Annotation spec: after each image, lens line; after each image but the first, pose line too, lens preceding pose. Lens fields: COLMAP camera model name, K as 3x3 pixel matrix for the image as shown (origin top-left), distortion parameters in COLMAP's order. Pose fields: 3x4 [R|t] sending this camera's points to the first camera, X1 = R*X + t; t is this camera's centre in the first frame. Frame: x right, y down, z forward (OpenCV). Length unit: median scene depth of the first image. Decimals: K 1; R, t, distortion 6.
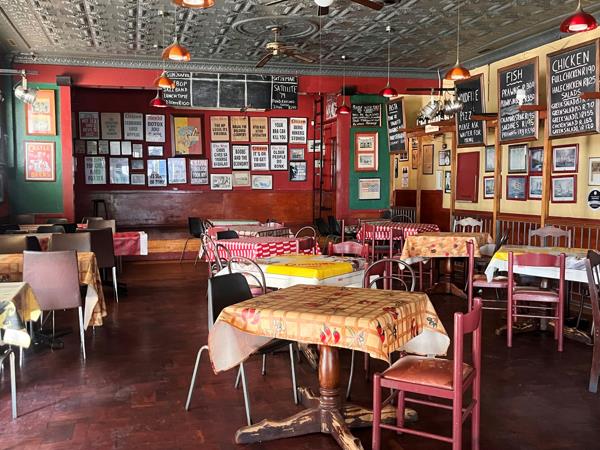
lens RADIAL K [[595.5, 0, 297.6], [0, 595.5, 228.9], [0, 0, 1]] dist [0.013916, 0.000000]
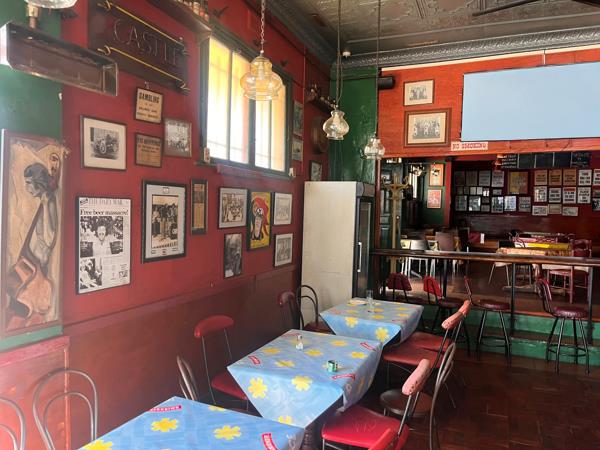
lens RADIAL K [[449.2, 0, 295.8], [0, 449.2, 227.1], [0, 0, 1]] dist [0.024173, -0.023678]
pose [[0.781386, 0.040508, -0.622732, 0.123462], [-0.065957, 0.997663, -0.017864, 0.032296], [0.620553, 0.055032, 0.782231, -0.378736]]
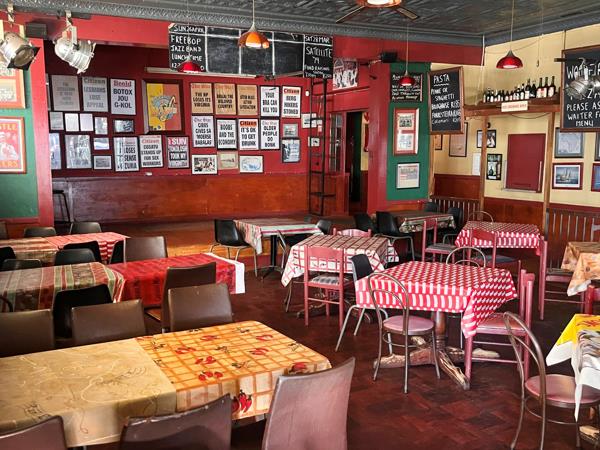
lens RADIAL K [[602.5, 0, 298.7], [0, 602.5, 229.7], [0, 0, 1]] dist [0.015633, 0.000000]
pose [[0.978266, -0.027520, 0.205520, -0.182420], [0.015657, 0.998127, 0.059130, -0.038359], [-0.206762, -0.054627, 0.976865, 0.169829]]
